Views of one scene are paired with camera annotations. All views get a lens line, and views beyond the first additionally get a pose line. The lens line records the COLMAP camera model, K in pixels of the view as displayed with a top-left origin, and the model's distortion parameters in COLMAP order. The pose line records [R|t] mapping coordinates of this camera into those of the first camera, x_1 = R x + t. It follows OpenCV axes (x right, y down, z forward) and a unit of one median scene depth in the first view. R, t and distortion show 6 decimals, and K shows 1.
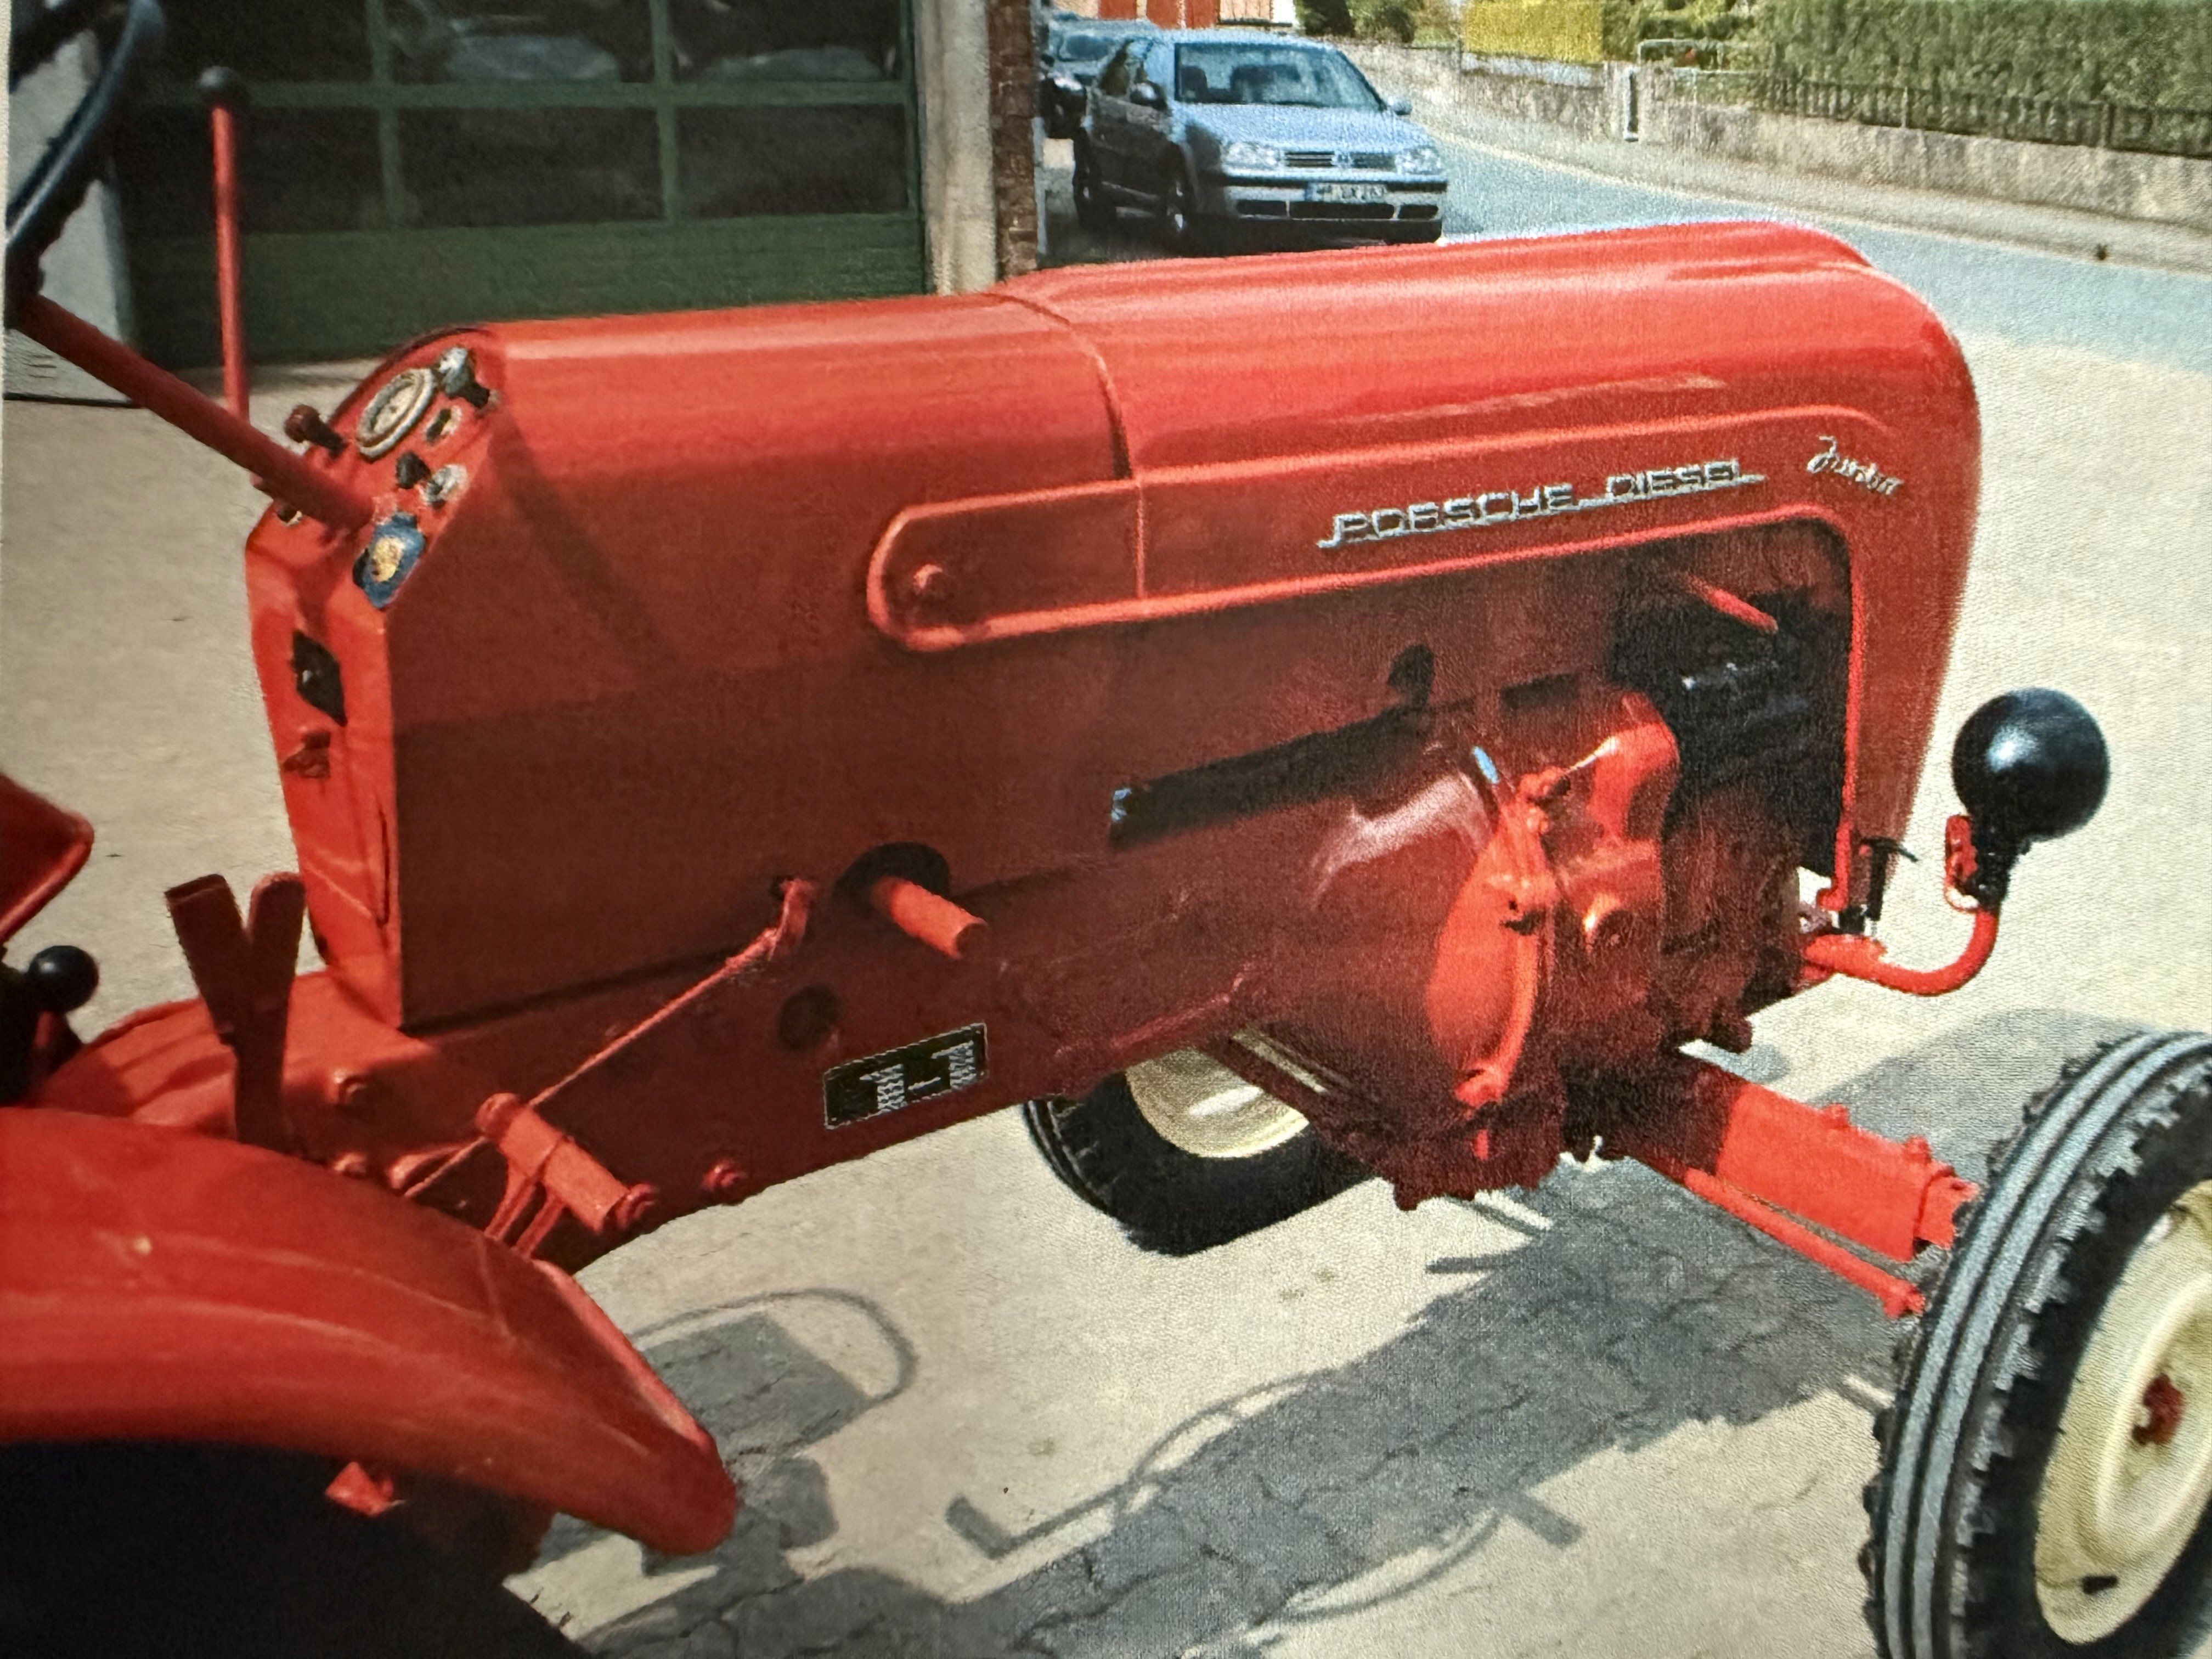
lens RADIAL K [[2373.2, 0, 1106.0], [0, 2373.2, 829.5], [0, 0, 1]] dist [-0.004136, -0.010462]
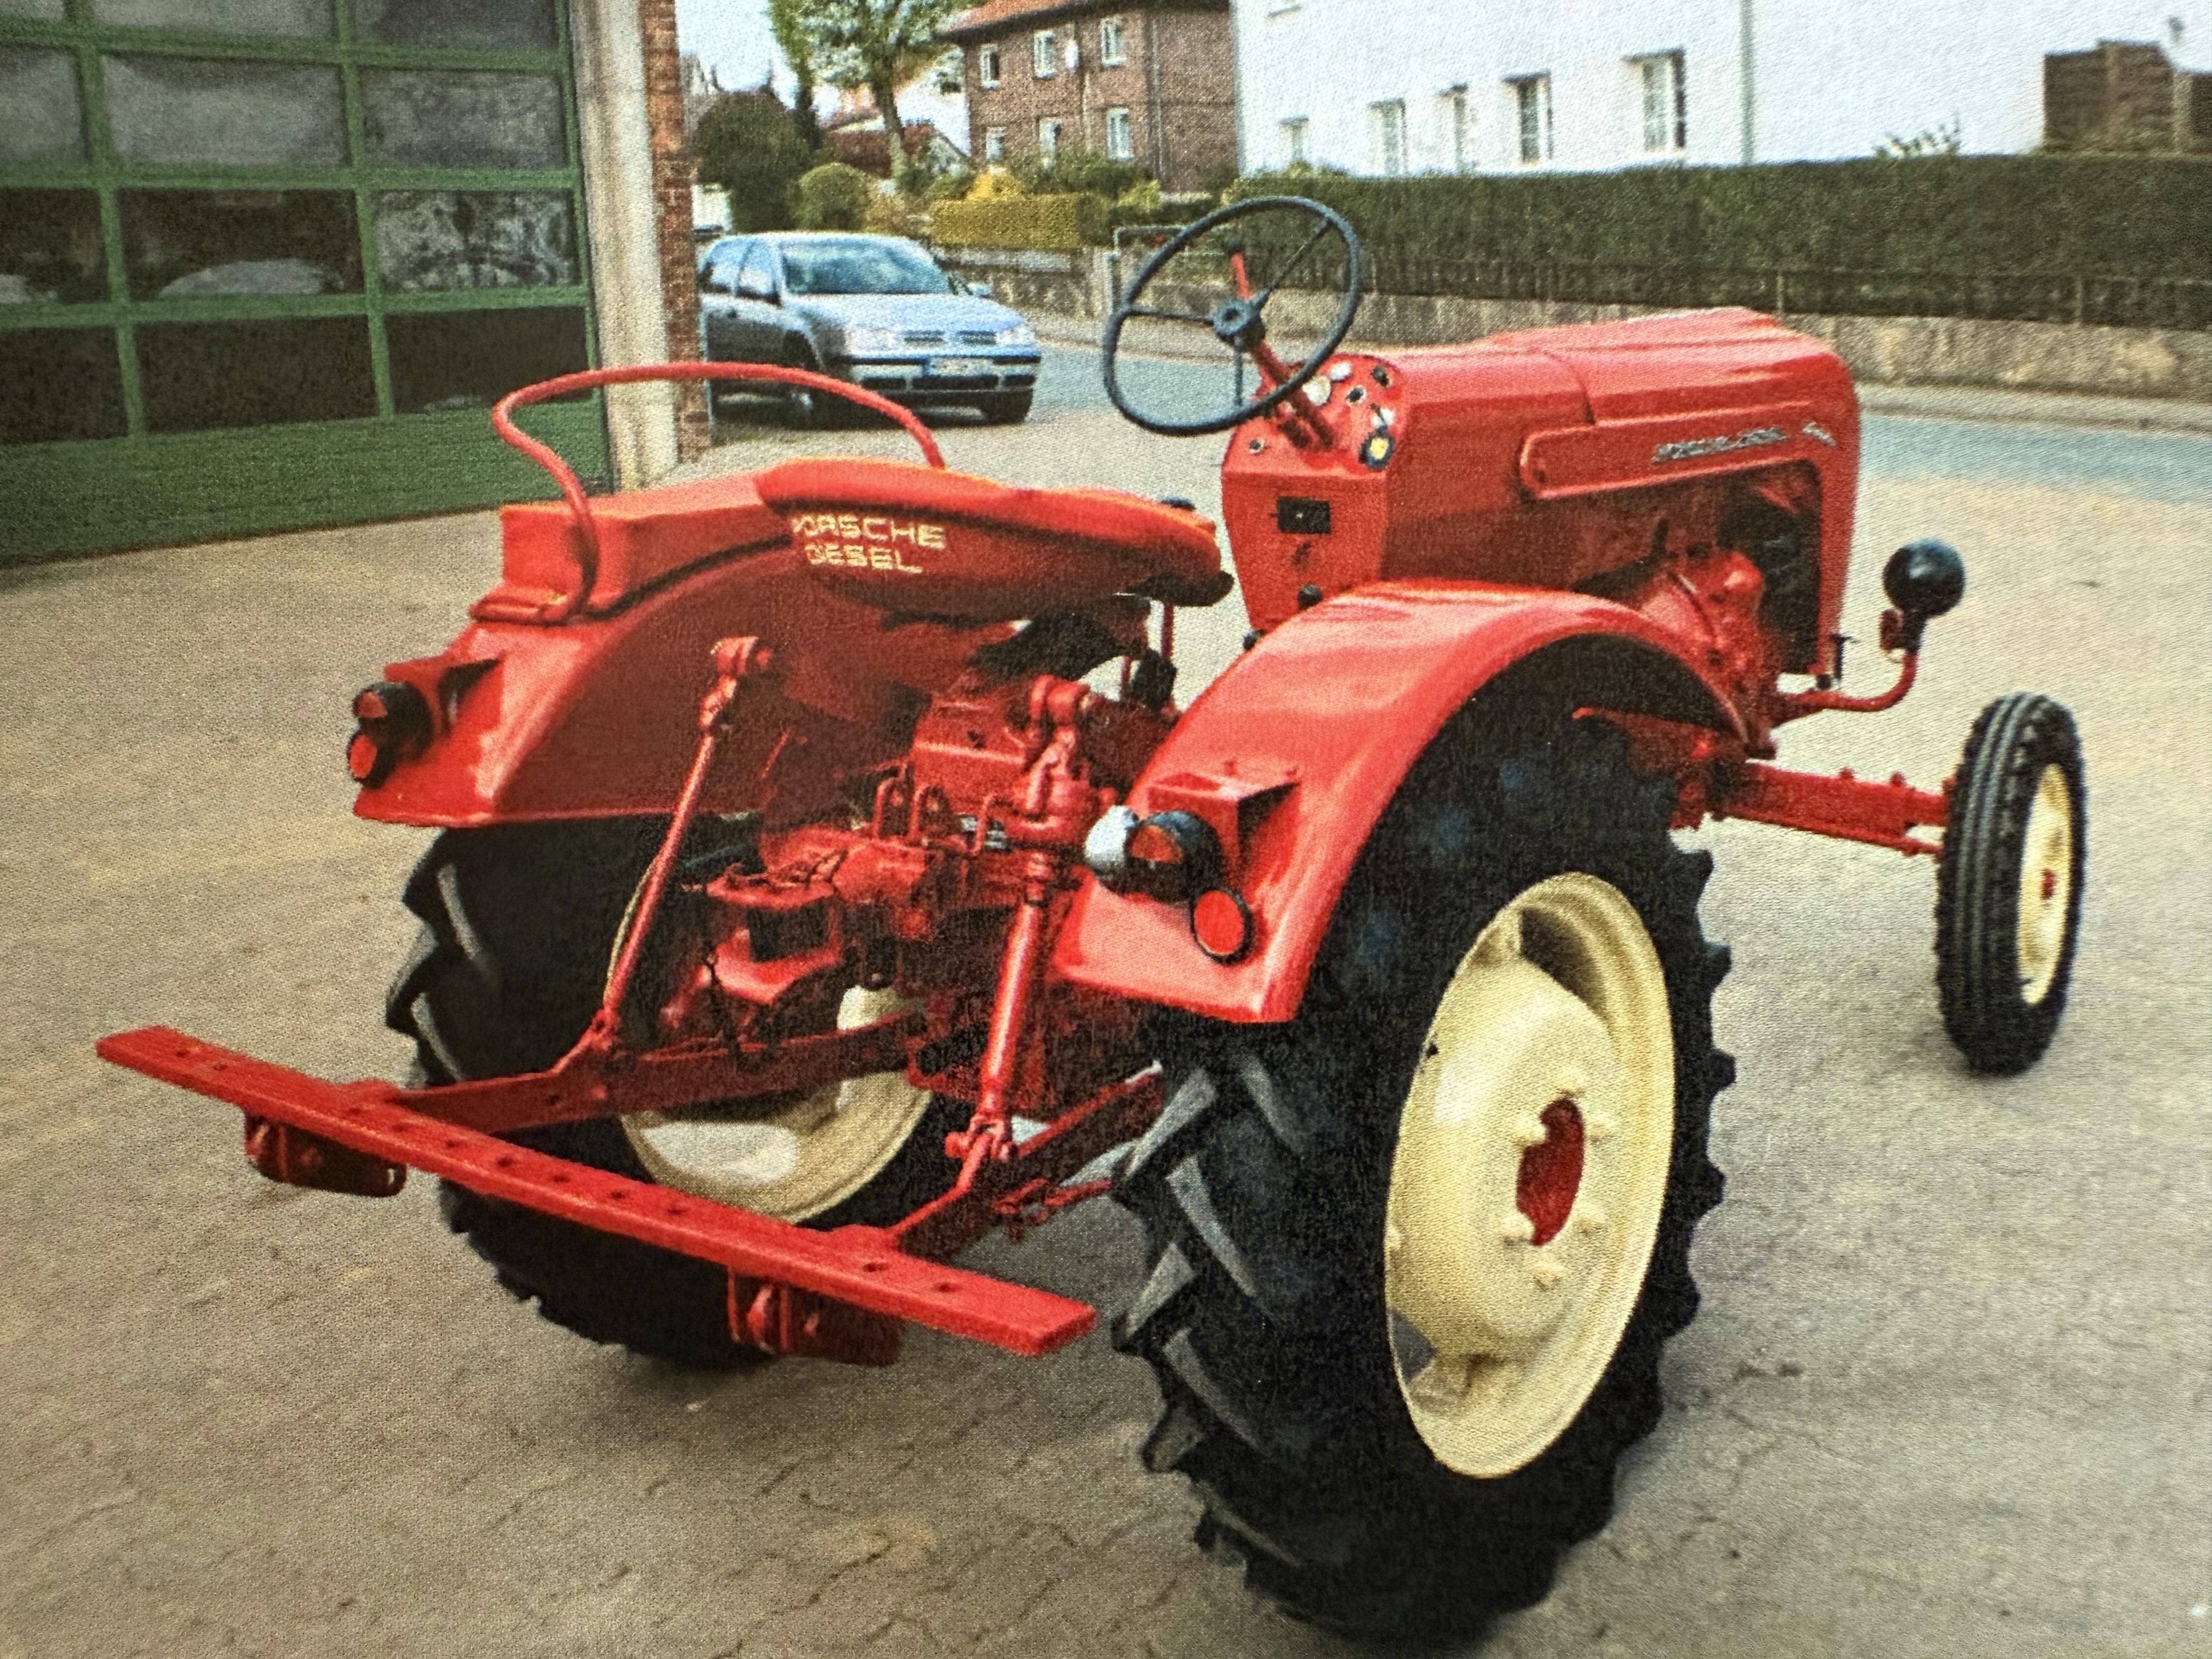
lens RADIAL K [[2282.3, 0, 1106.0], [0, 2282.3, 829.5], [0, 0, 1]] dist [0.053726, -0.003099]
pose [[0.975301, -0.090019, 0.201702, -0.069643], [0.103592, 0.992941, -0.057758, 0.023025], [-0.195079, 0.077226, 0.977742, -0.071641]]
